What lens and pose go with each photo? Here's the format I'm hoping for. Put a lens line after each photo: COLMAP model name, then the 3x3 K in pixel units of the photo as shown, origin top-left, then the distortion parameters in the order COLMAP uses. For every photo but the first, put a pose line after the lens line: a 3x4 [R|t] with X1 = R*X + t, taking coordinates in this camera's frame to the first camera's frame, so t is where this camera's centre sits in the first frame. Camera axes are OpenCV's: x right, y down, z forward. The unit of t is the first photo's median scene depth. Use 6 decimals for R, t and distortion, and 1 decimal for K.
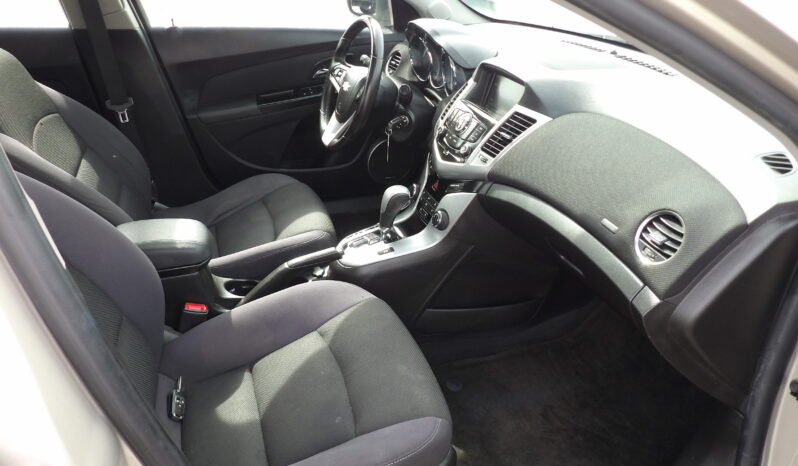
lens RADIAL K [[565.3, 0, 396.4], [0, 565.3, 231.2], [0, 0, 1]] dist [-0.023876, 0.029258]
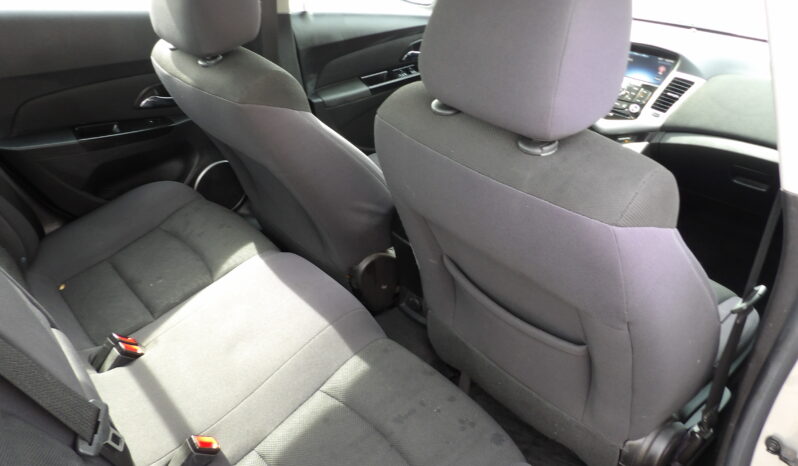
lens RADIAL K [[565.3, 0, 398.6], [0, 565.3, 232.9], [0, 0, 1]] dist [-0.023876, 0.029258]
pose [[0.919678, -0.136291, 0.368263, -0.859244], [0.128861, 0.990649, 0.044821, 0.007371], [-0.370928, 0.006234, 0.928641, 0.014135]]
